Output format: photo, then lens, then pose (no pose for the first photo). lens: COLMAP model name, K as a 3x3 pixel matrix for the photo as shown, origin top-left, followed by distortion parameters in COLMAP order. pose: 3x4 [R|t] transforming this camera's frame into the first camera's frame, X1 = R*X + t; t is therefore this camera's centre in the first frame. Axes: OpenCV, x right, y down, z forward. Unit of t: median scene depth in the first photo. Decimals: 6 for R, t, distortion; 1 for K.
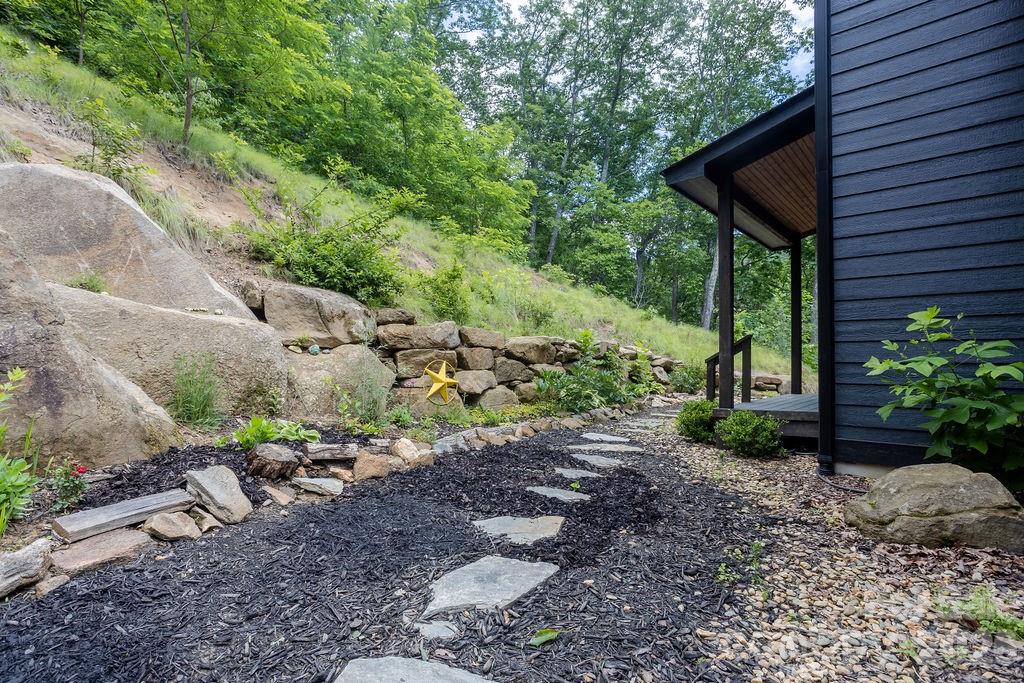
lens RADIAL K [[488.7, 0, 513.7], [0, 488.7, 379.6], [0, 0, 1]] dist [-0.032229, 0.020487]
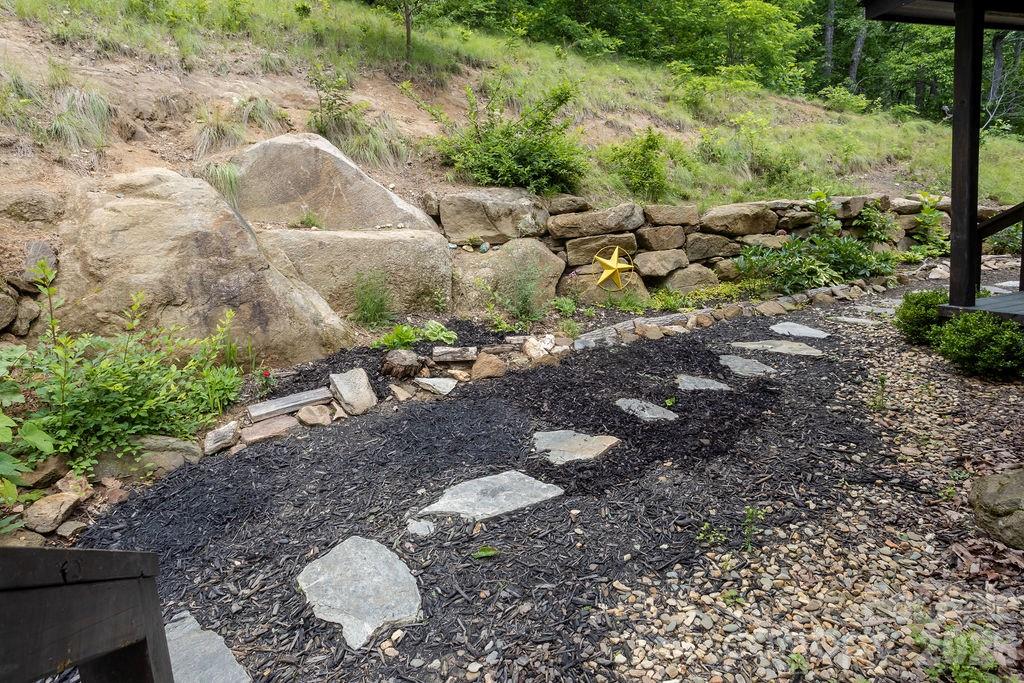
lens RADIAL K [[500.1, 0, 508.5], [0, 500.1, 306.6], [0, 0, 1]] dist [-0.035548, 0.016057]
pose [[0.884341, 0.023002, -0.466274, 0.219018], [0.038928, 0.991673, 0.122753, -0.079469], [0.465215, -0.126707, 0.876082, -0.003692]]
